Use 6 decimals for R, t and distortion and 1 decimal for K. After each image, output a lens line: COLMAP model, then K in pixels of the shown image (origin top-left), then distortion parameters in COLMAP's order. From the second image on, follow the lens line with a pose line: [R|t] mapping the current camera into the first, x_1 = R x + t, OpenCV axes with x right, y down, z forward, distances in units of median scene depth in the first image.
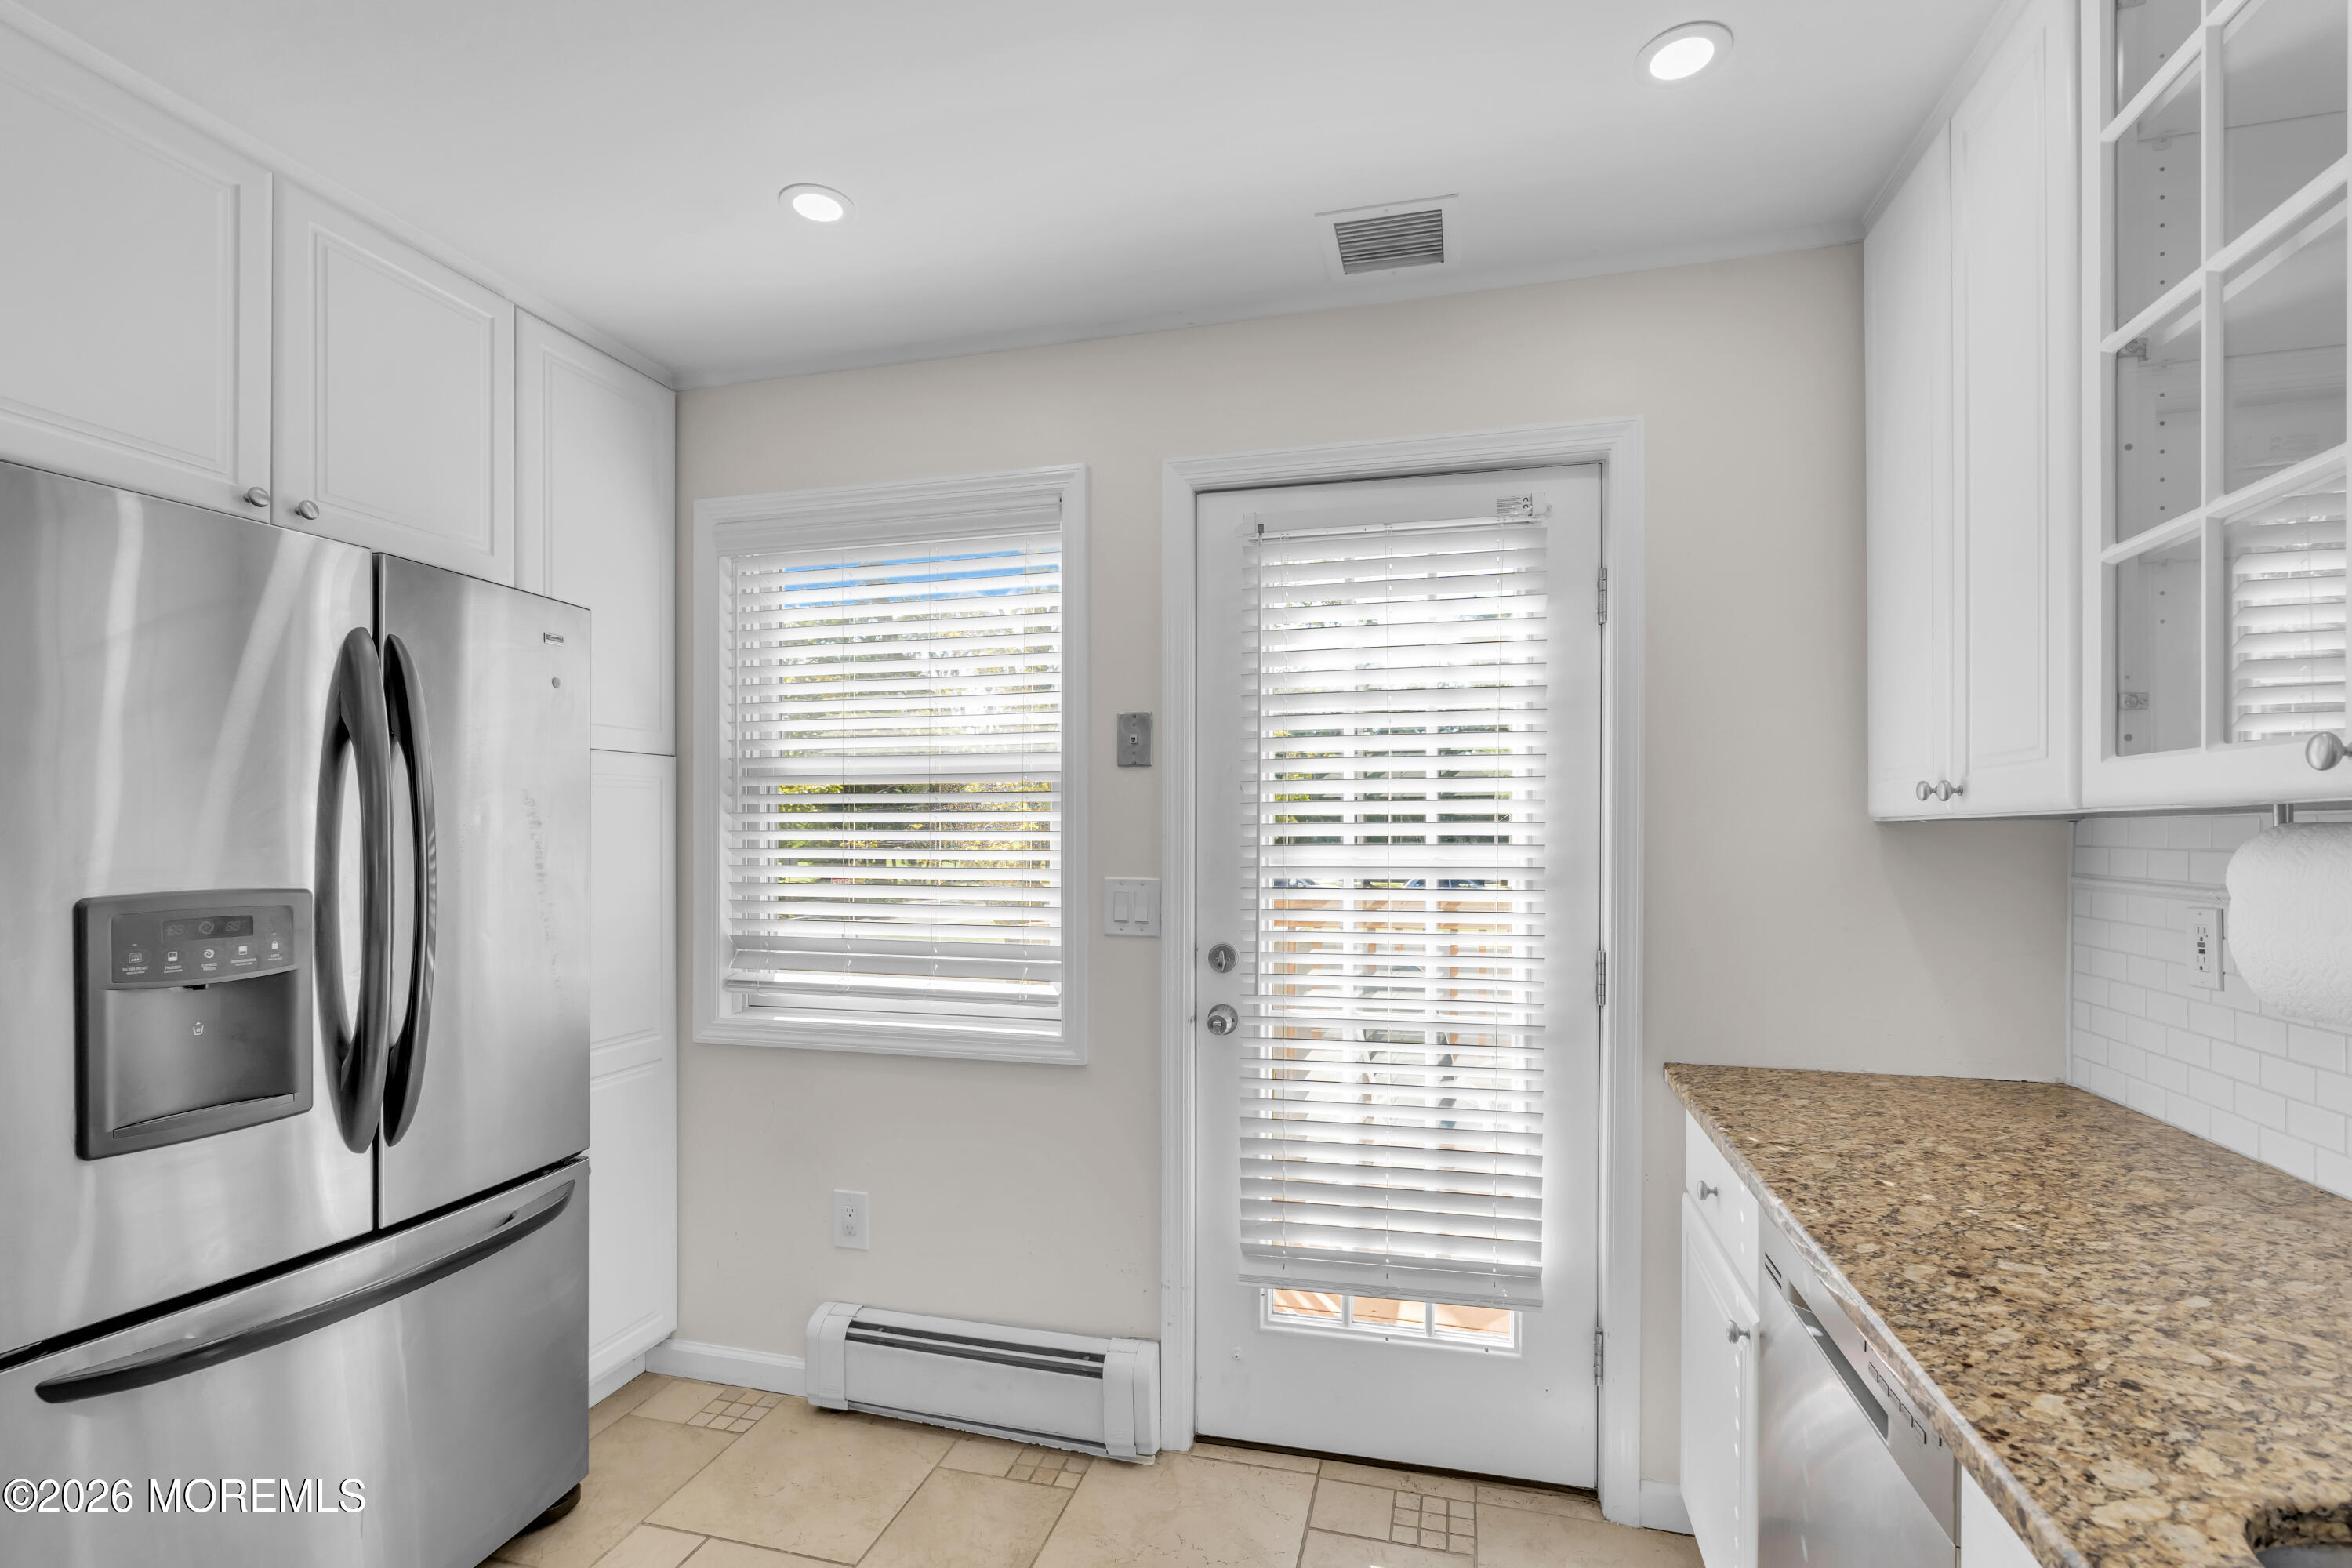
lens RADIAL K [[1079.2, 0, 1174.6], [0, 1079.2, 838.3], [0, 0, 1]] dist [-0.006840, 0.002248]
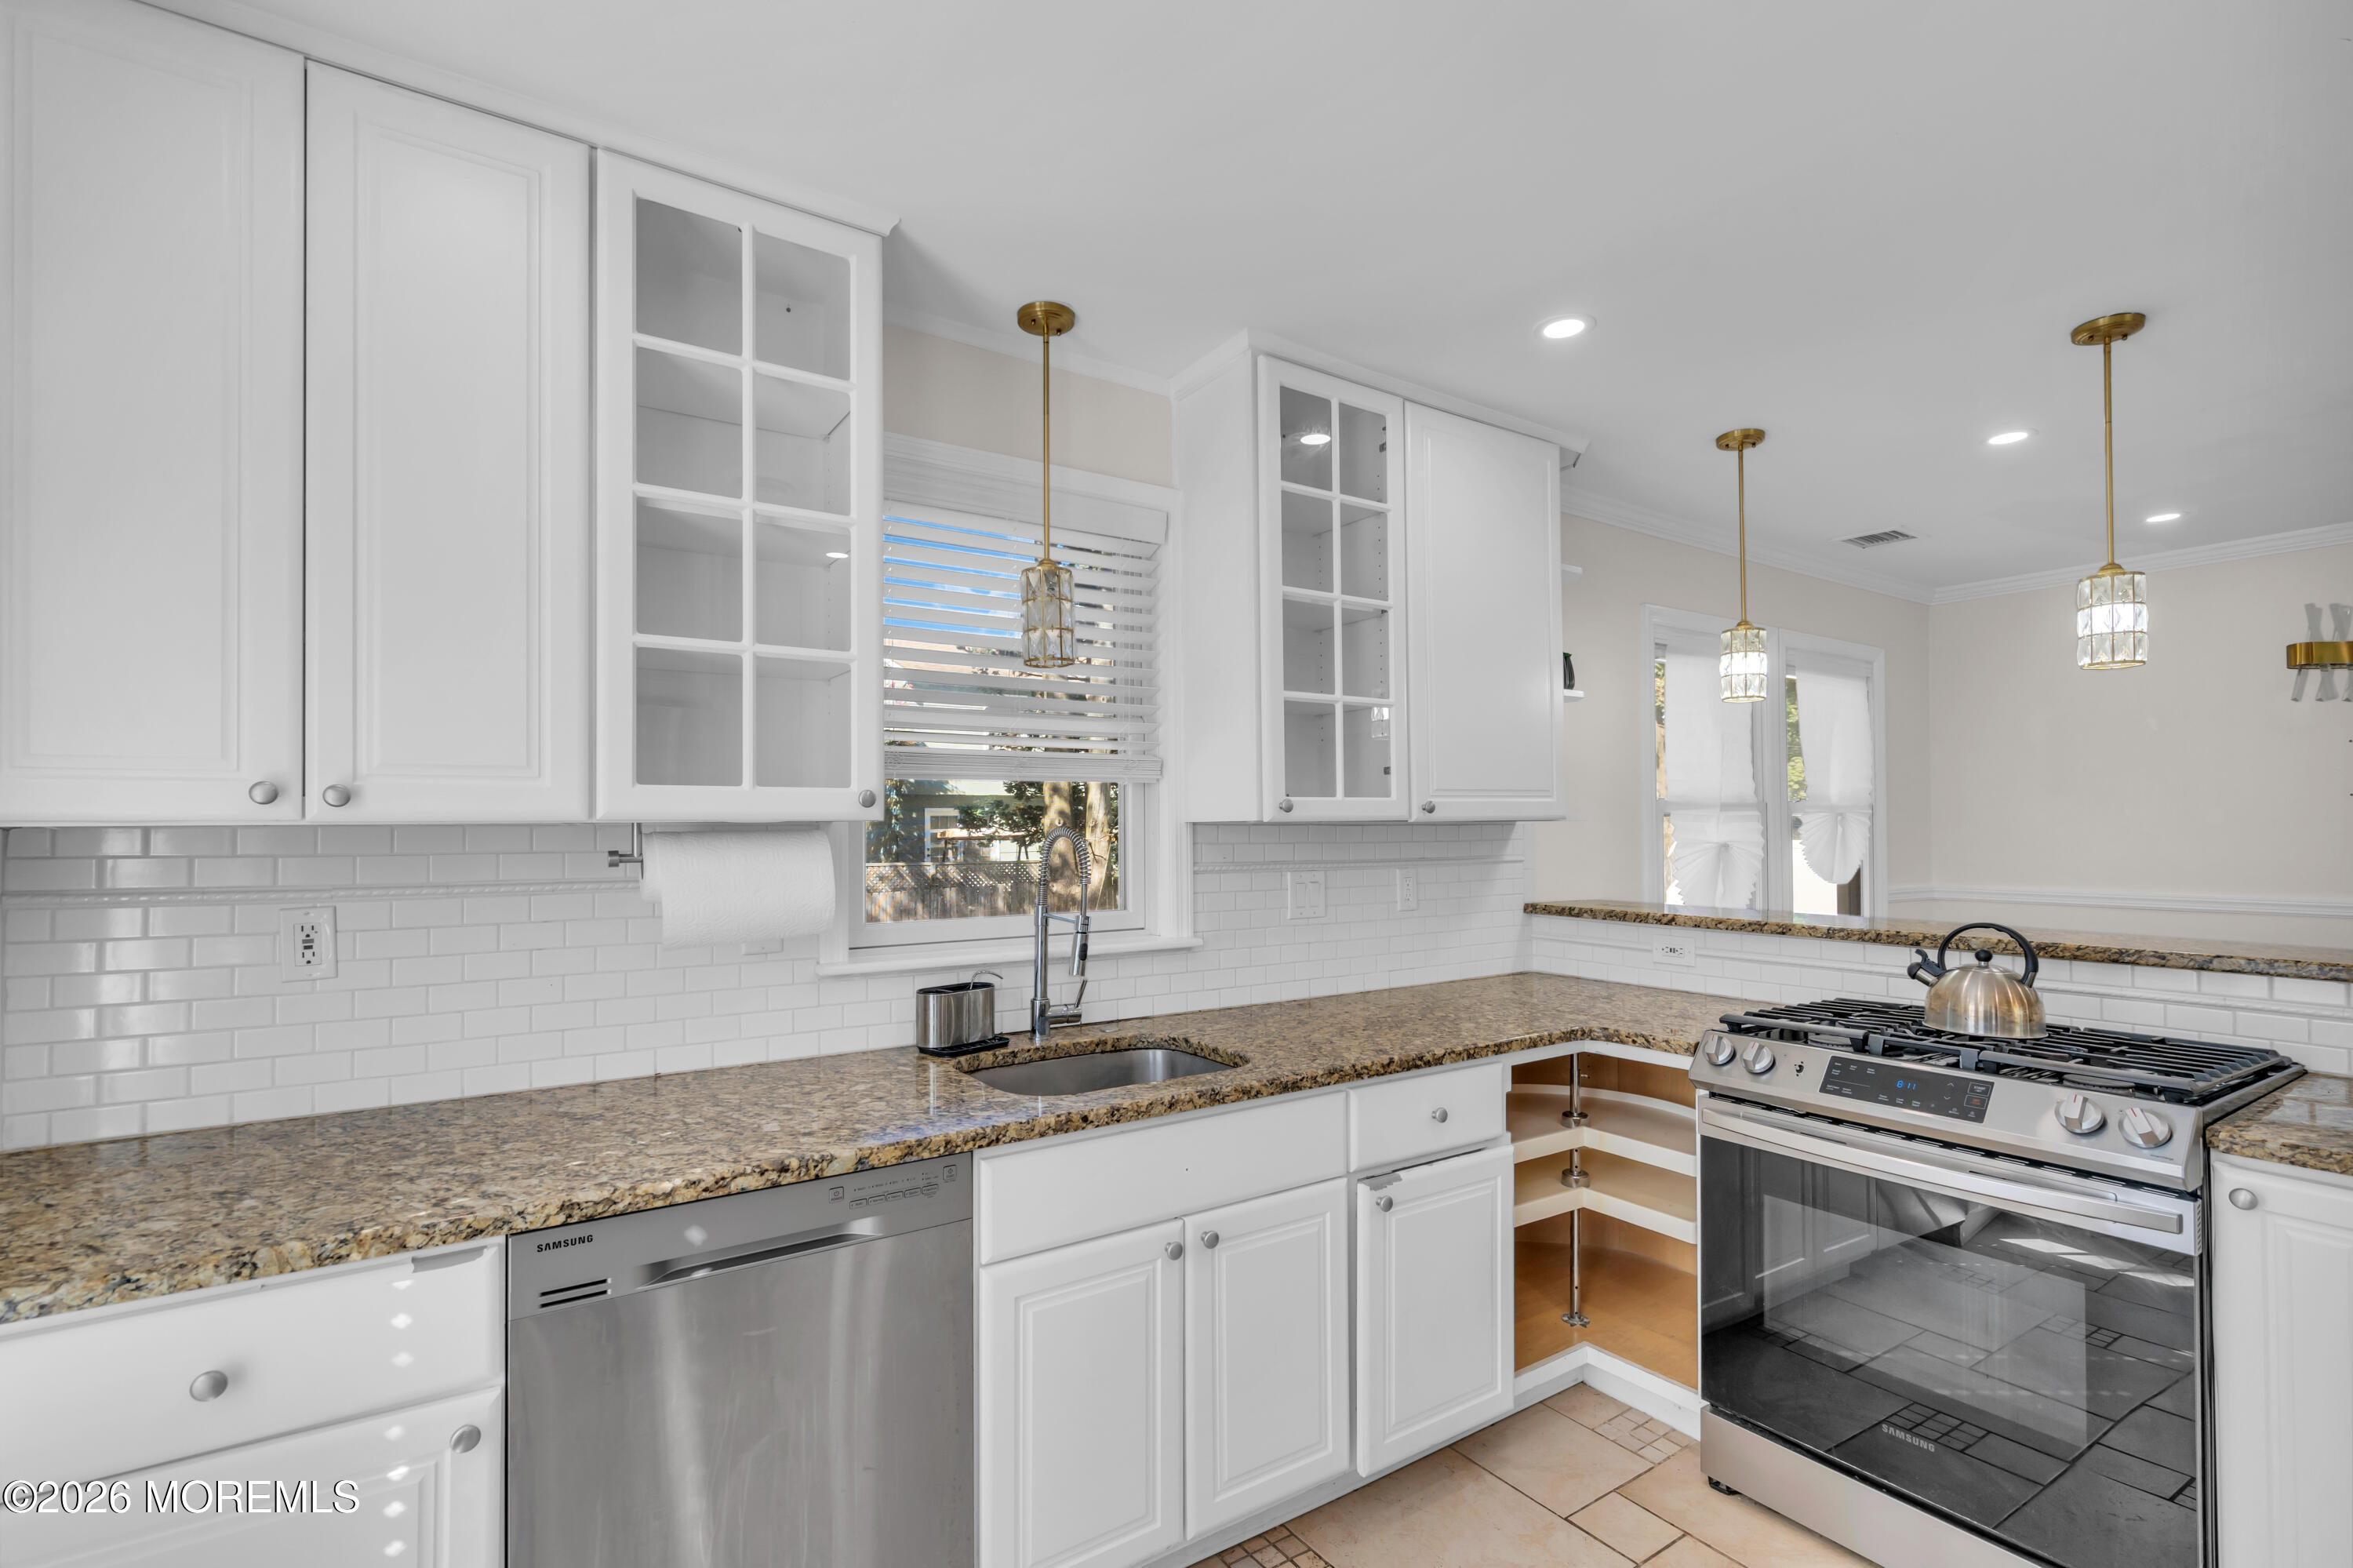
lens RADIAL K [[1079.7, 0, 1185.5], [0, 1079.7, 795.0], [0, 0, 1]] dist [-0.006840, 0.002248]
pose [[-0.765264, 0.020549, 0.643389, -0.310864], [0.005973, 0.999674, -0.024823, -0.011855], [-0.643689, -0.015153, -0.765137, 0.876555]]
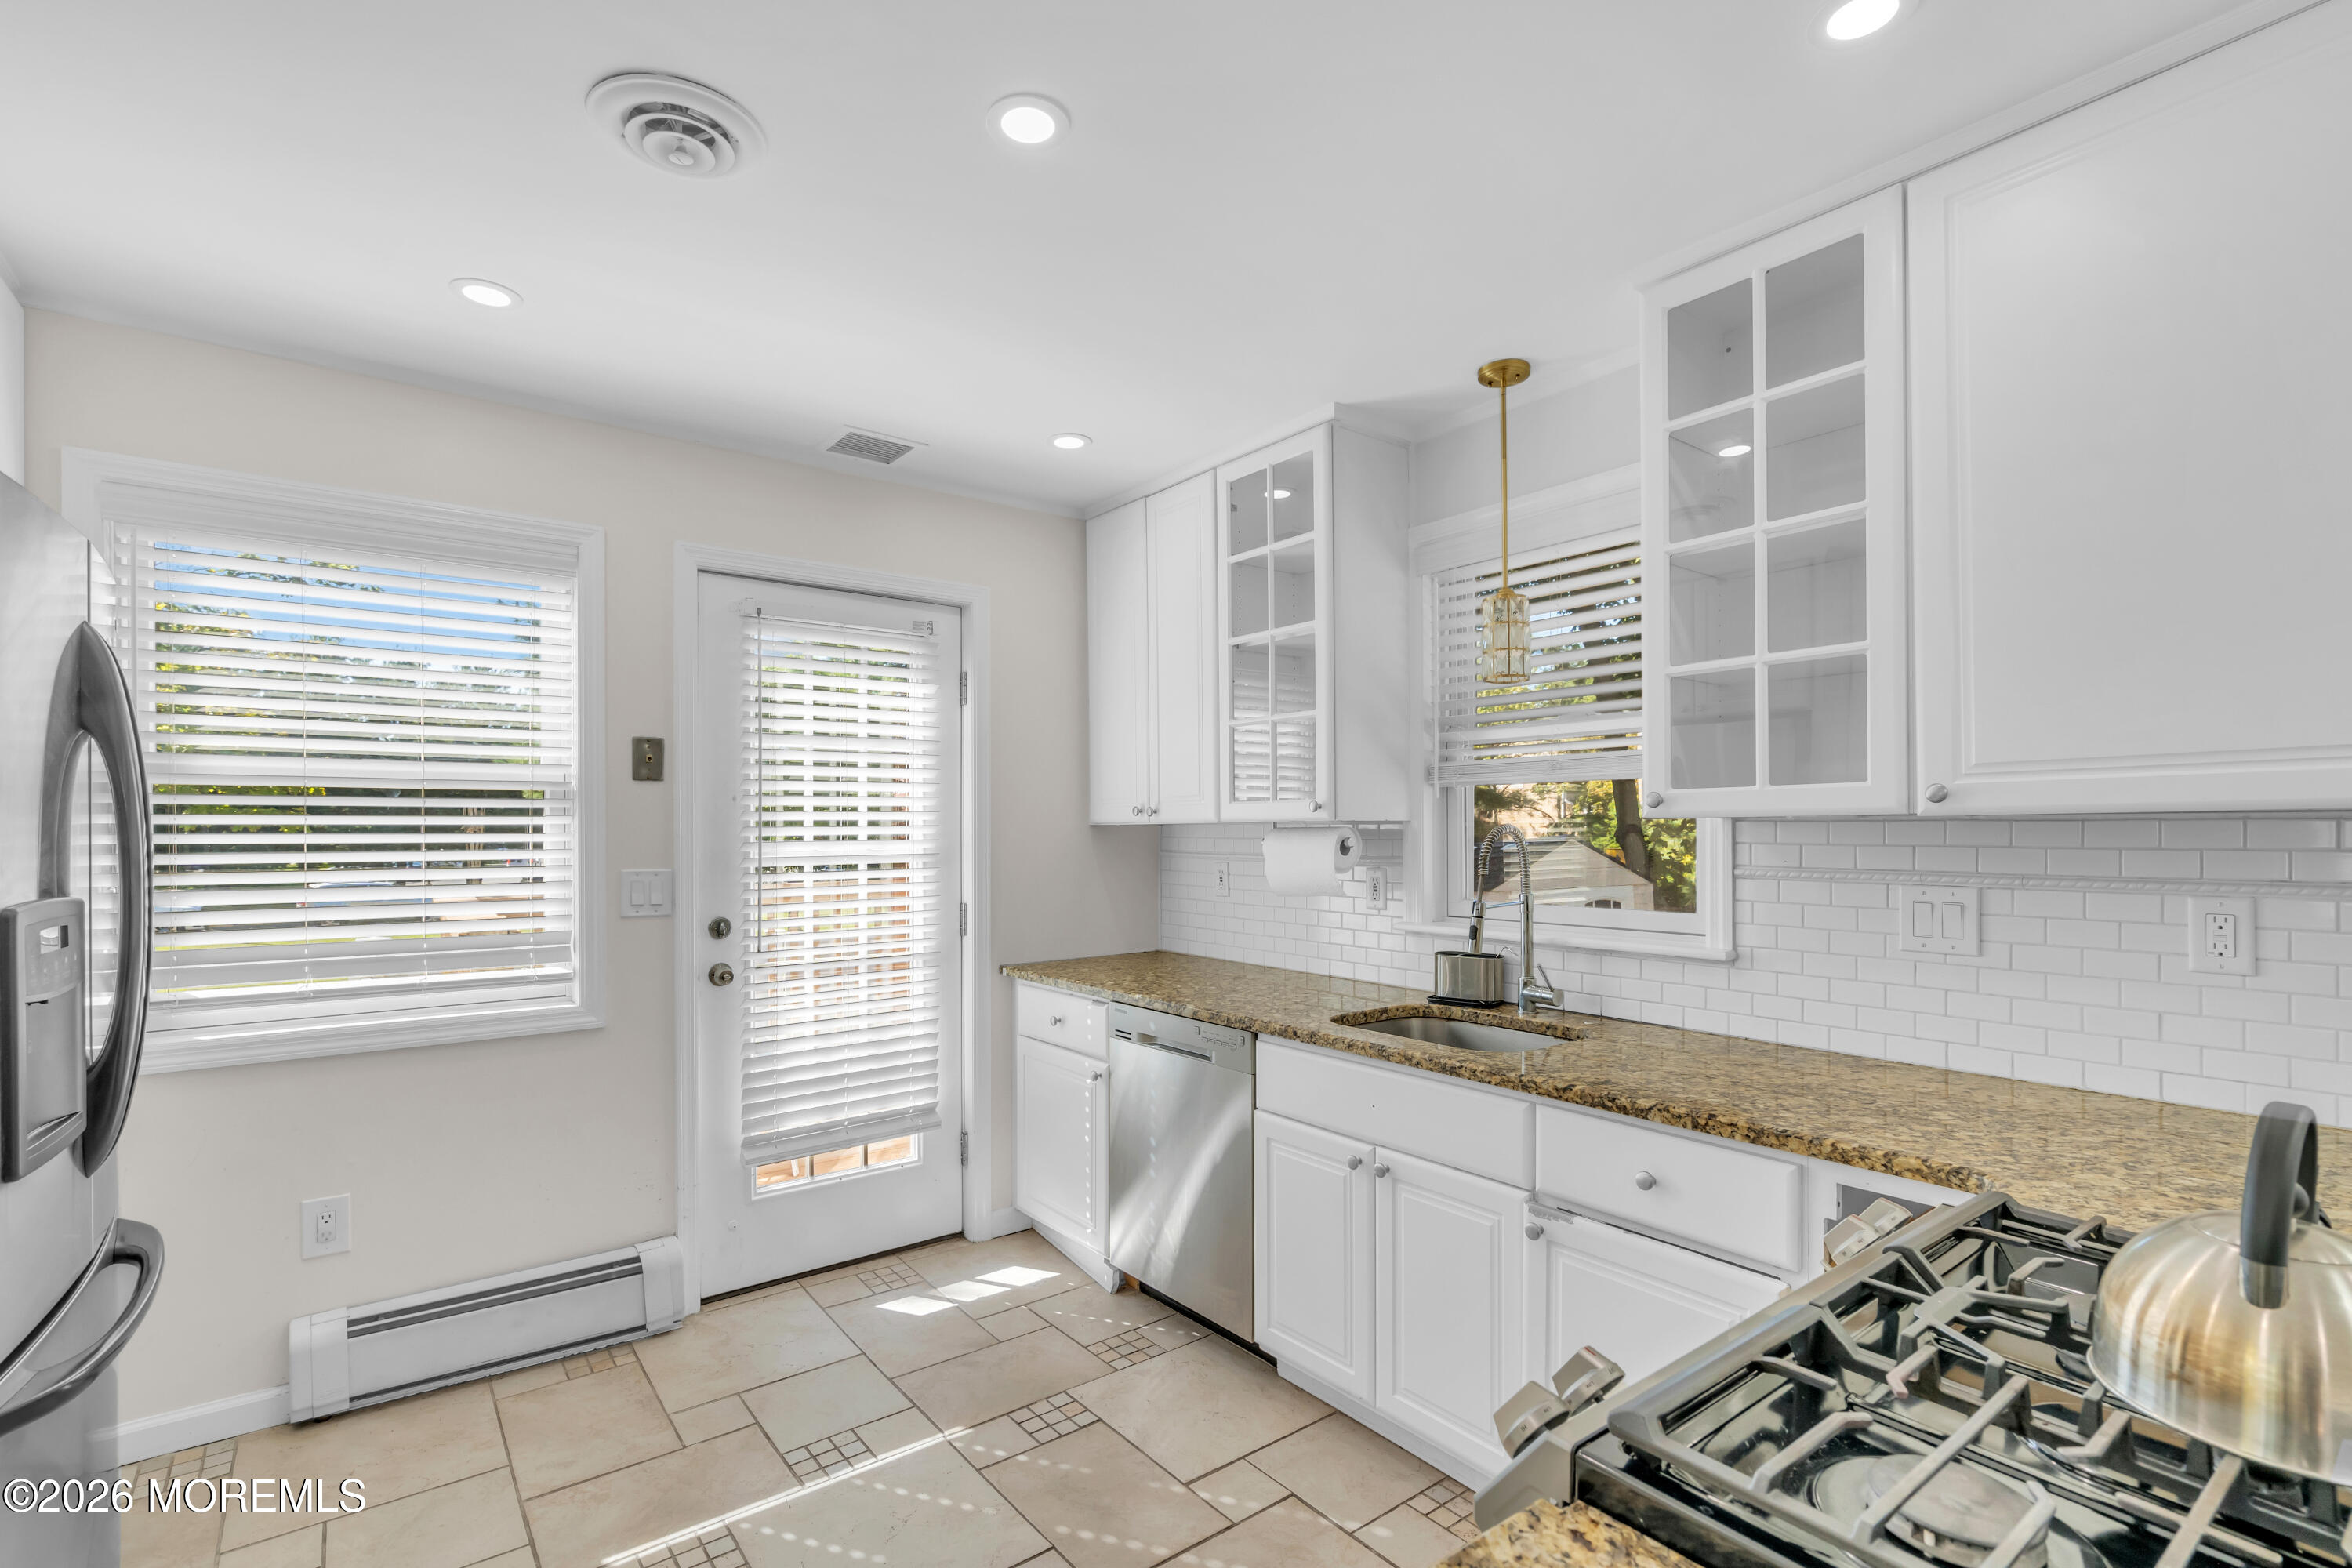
lens RADIAL K [[1079.2, 0, 1167.1], [0, 1079.2, 828.1], [0, 0, 1]] dist [-0.006840, 0.002248]
pose [[0.606968, -0.002494, 0.794722, -0.698774], [0.007573, 0.999968, -0.002646, -0.003619], [-0.794690, 0.007624, 0.606967, -0.243075]]
